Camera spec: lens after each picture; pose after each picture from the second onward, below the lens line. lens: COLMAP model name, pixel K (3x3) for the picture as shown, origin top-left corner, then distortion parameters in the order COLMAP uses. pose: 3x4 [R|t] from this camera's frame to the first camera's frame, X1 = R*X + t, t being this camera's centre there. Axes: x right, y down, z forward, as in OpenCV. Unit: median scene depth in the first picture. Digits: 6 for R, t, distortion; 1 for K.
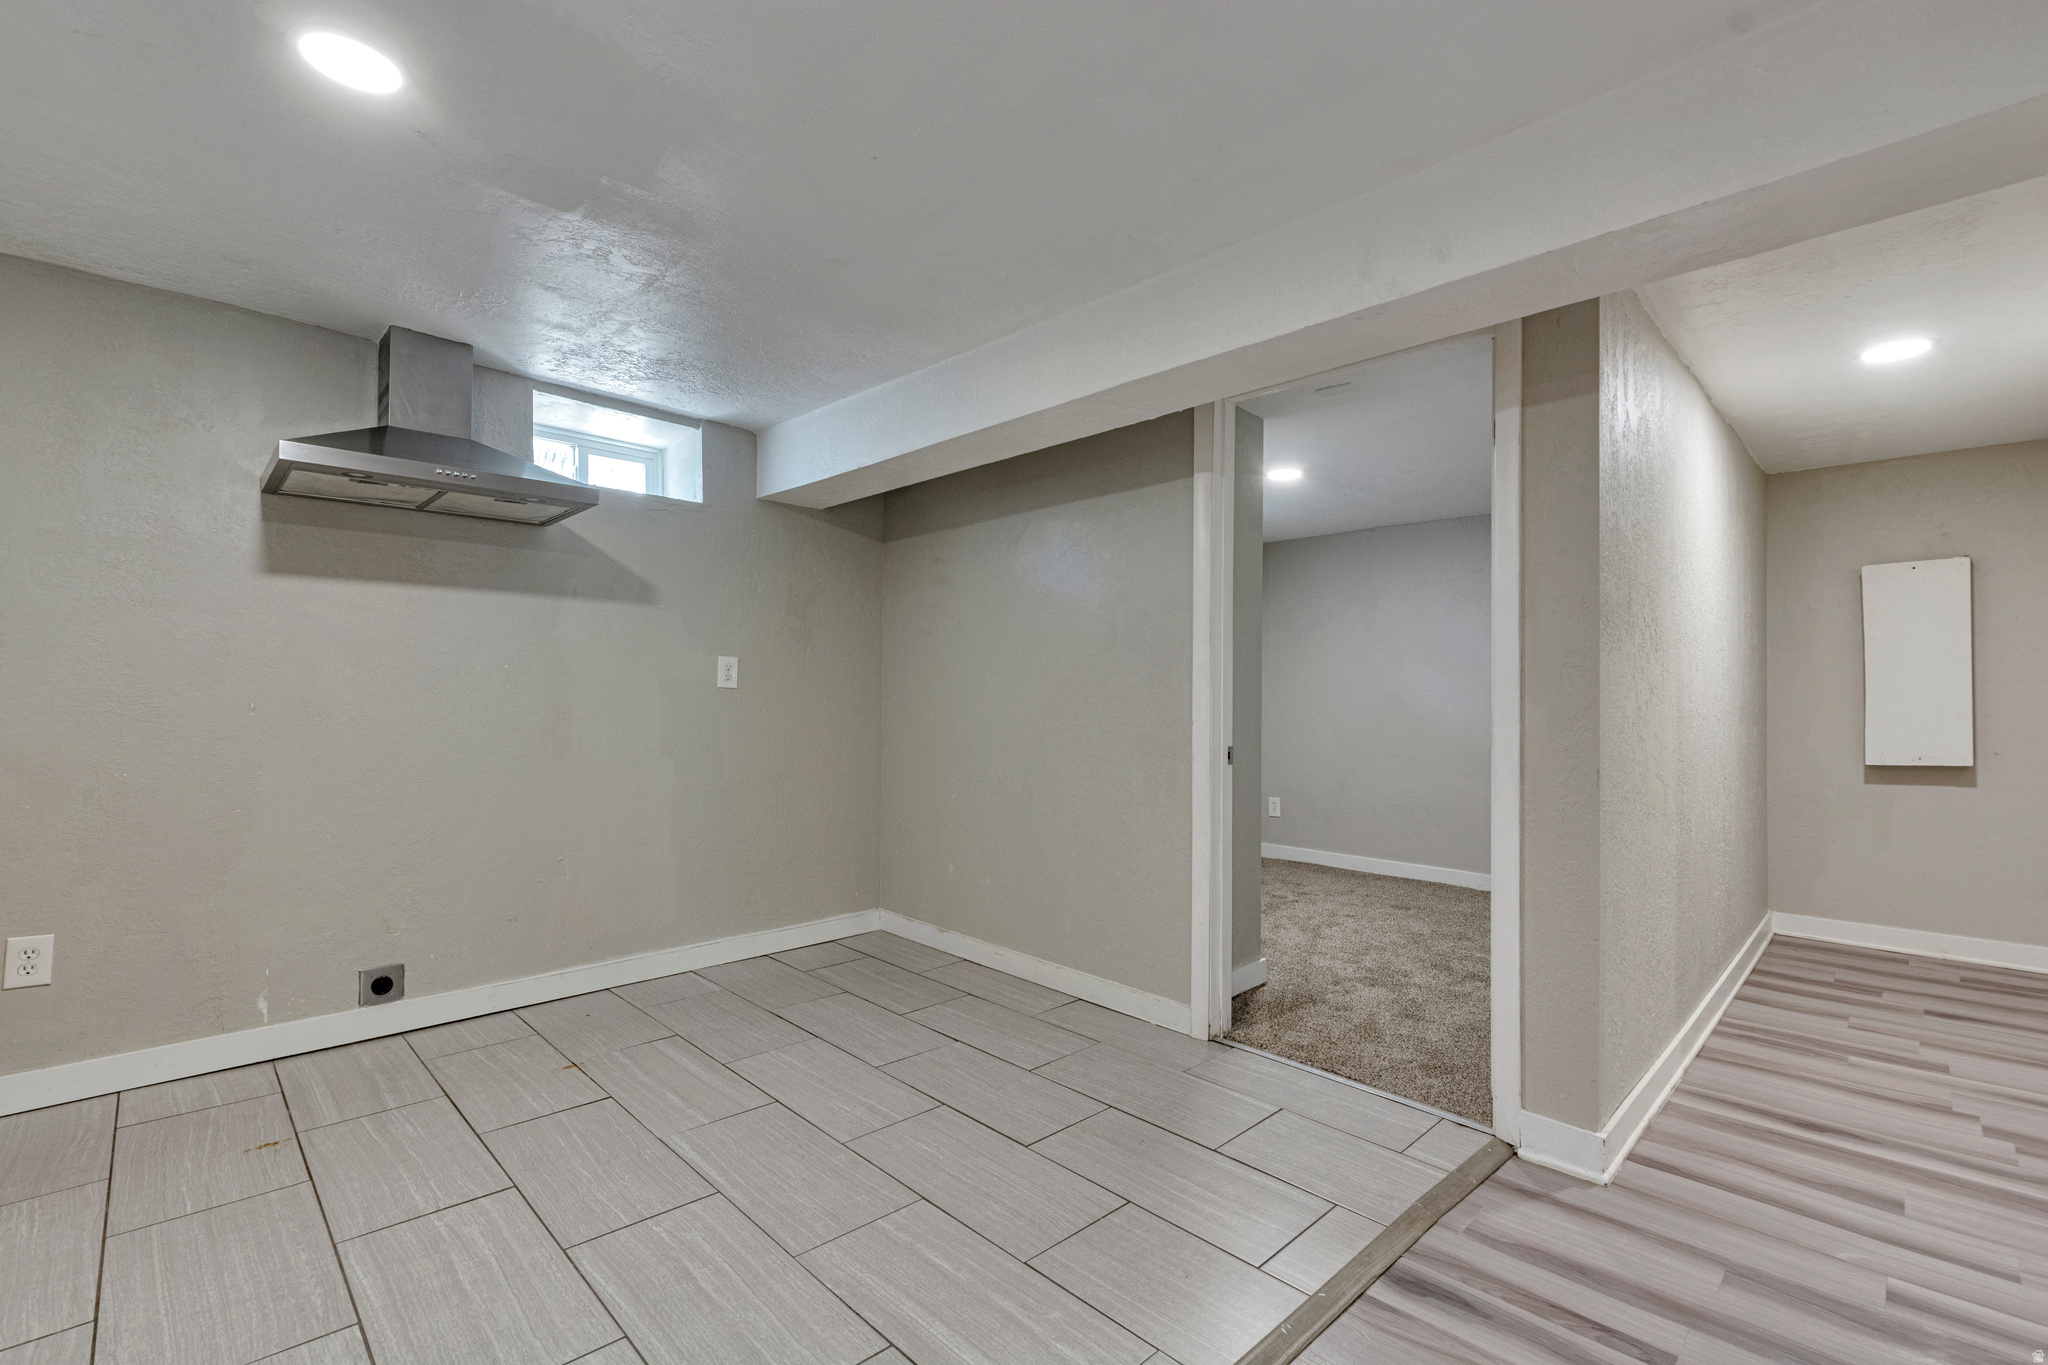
lens RADIAL K [[893.2, 0, 1032.1], [0, 893.2, 691.8], [0, 0, 1]] dist [-0.001439, 0.001485]
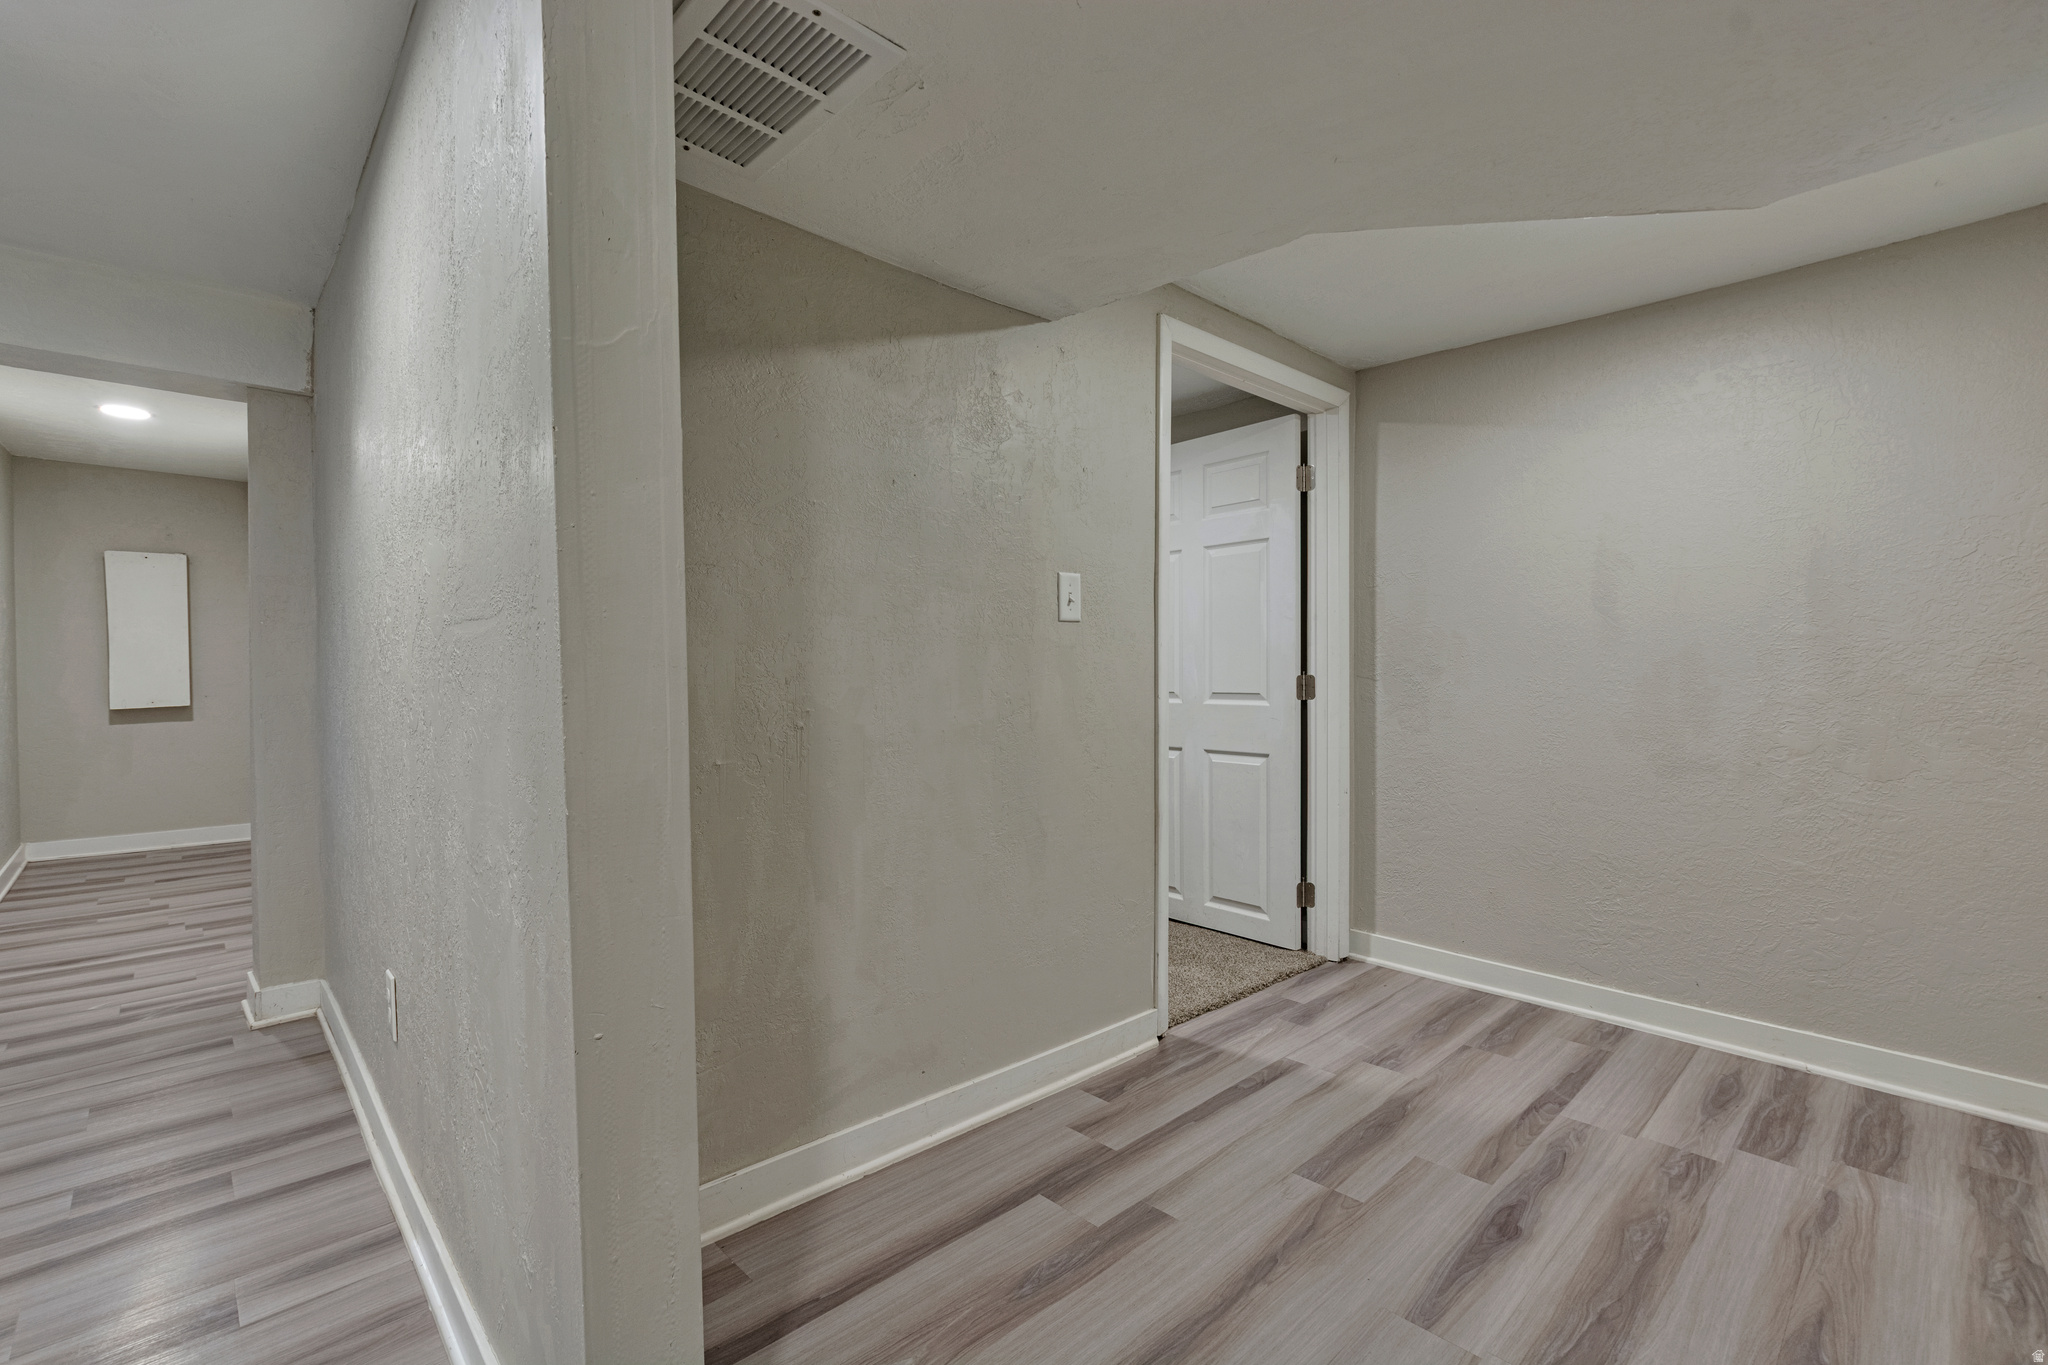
lens RADIAL K [[893.2, 0, 1030.2], [0, 893.2, 682.1], [0, 0, 1]] dist [-0.001439, 0.001485]
pose [[0.023352, -0.027602, 0.999346, -0.358603], [-0.015021, 0.999496, 0.027957, -0.014042], [-0.999614, -0.015664, 0.022926, -0.396574]]
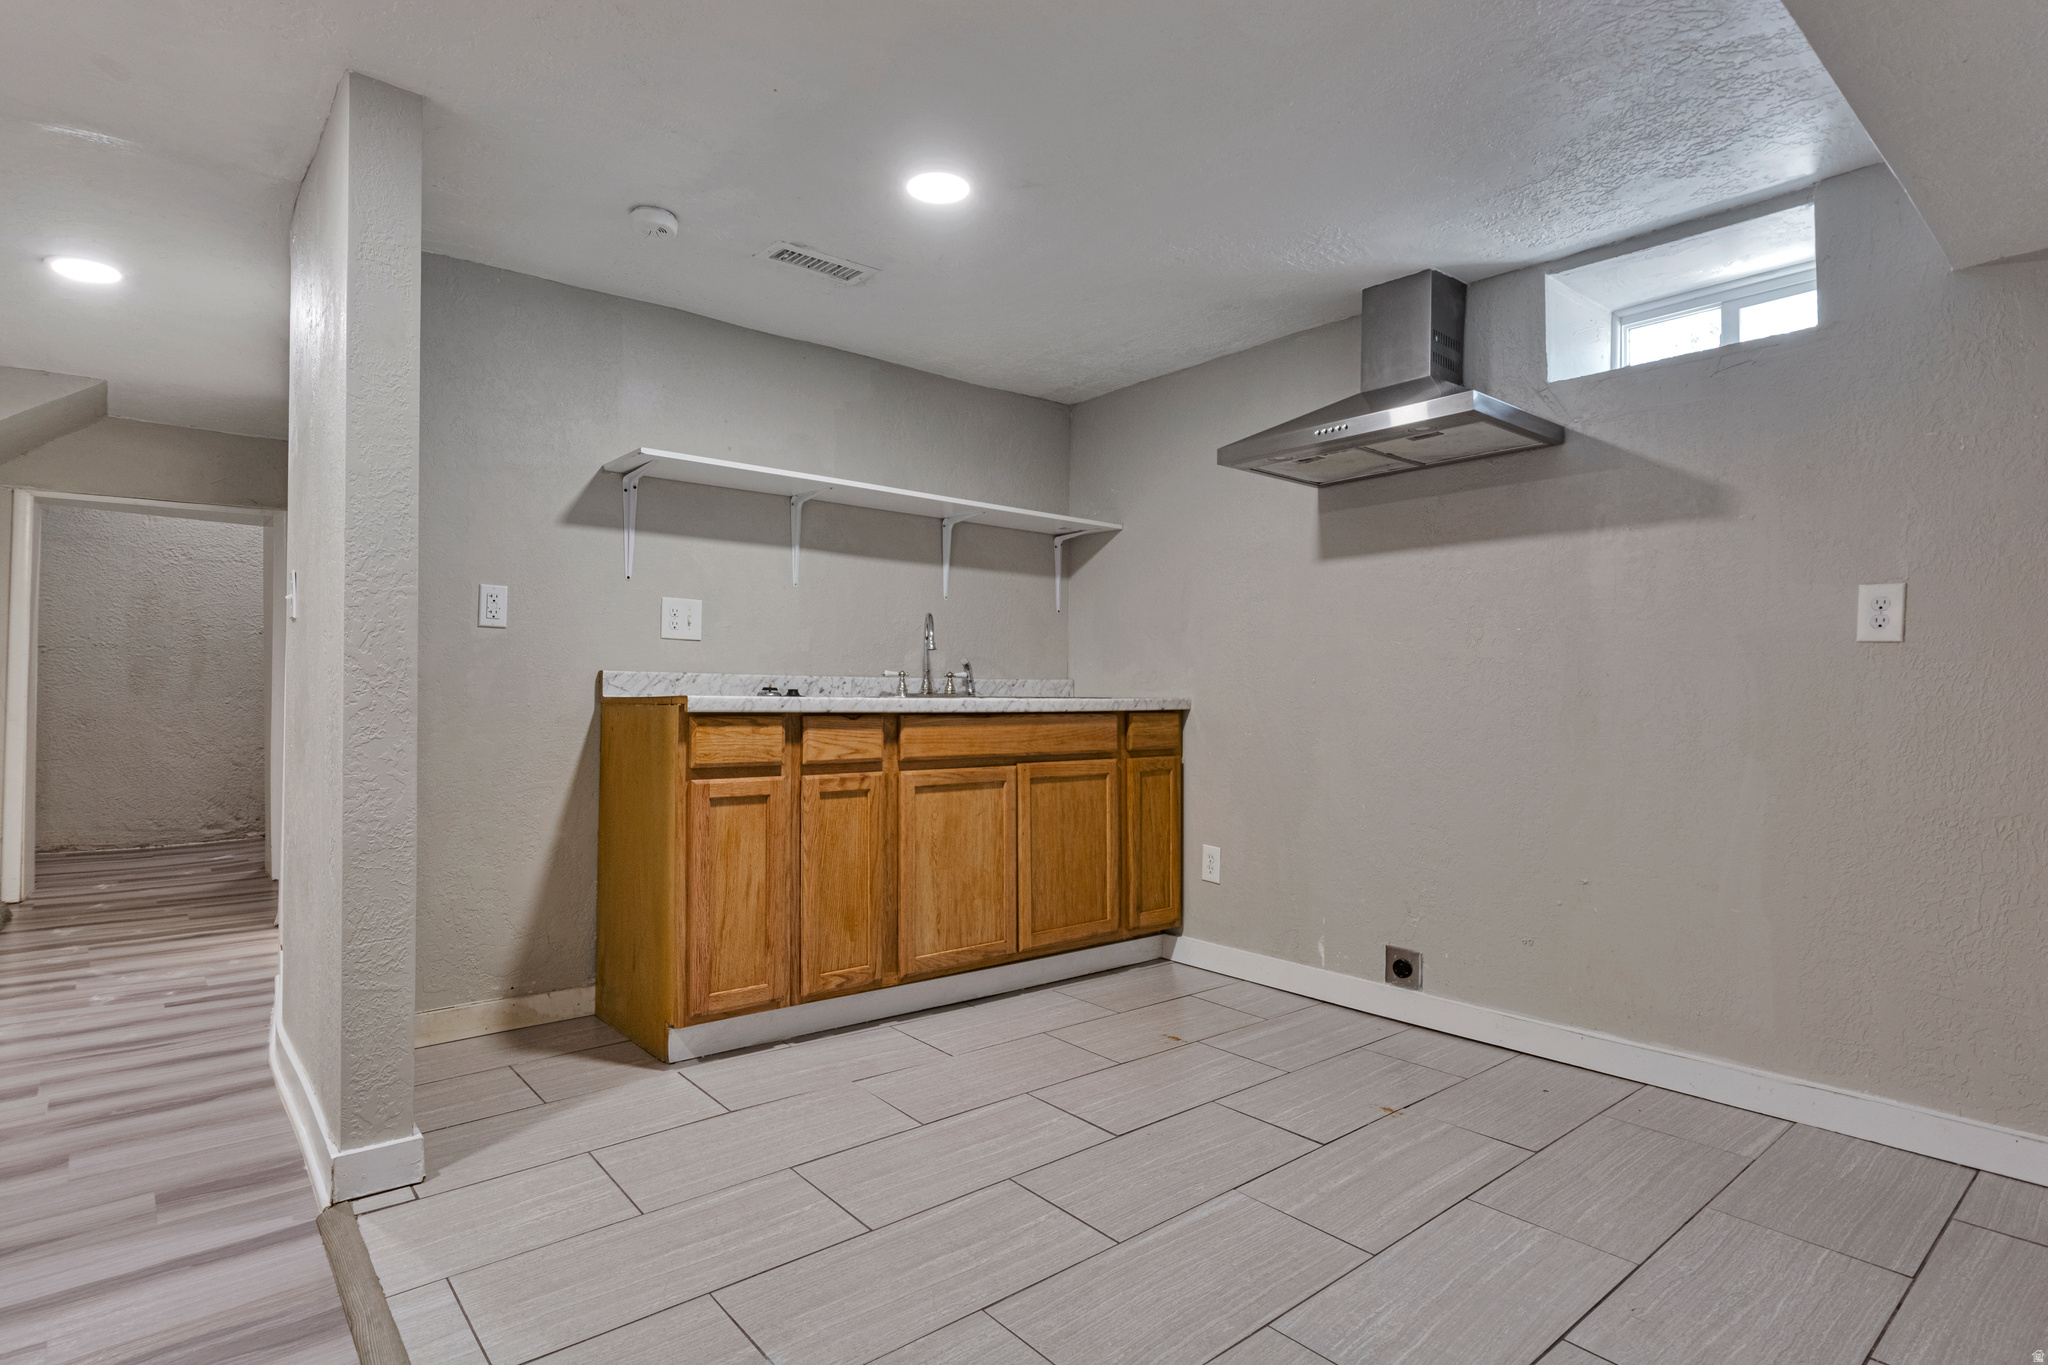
lens RADIAL K [[1055.2, 0, 1026.6], [0, 1055.2, 678.8], [0, 0, 1]] dist [0.002068, 0.000027]
pose [[-0.065300, -0.020571, -0.997654, 0.388834], [0.007033, 0.999753, -0.021075, 0.032915], [0.997841, -0.008393, -0.065139, 0.590517]]
